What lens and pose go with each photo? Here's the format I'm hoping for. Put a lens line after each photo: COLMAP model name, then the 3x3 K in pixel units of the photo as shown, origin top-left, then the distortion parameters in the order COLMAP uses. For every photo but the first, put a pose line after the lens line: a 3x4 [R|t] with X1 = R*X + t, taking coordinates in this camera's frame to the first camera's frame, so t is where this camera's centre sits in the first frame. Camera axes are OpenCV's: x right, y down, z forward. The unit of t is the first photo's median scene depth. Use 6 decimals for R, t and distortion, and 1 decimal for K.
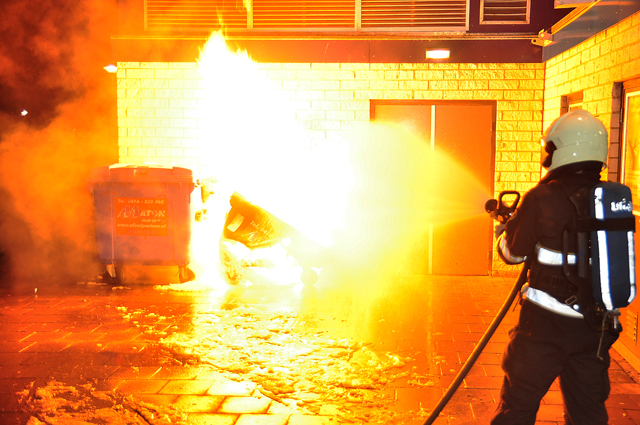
lens RADIAL K [[780.1, 0, 320.0], [0, 780.1, 212.5], [0, 0, 1]] dist [0.056900, 0.043906]
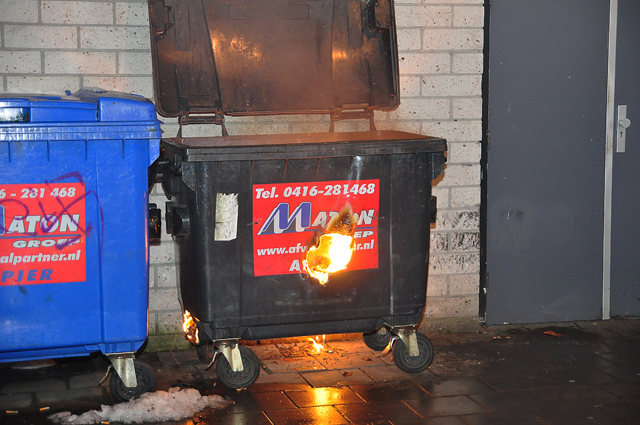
lens RADIAL K [[1324.0, 0, 320.0], [0, 1324.0, 212.5], [0, 0, 1]] dist [0.223076, 0.091606]
pose [[0.936225, -0.053529, 0.347299, -0.297224], [0.044212, 0.998419, 0.034701, -0.019538], [-0.348608, -0.017133, 0.937112, 0.335719]]
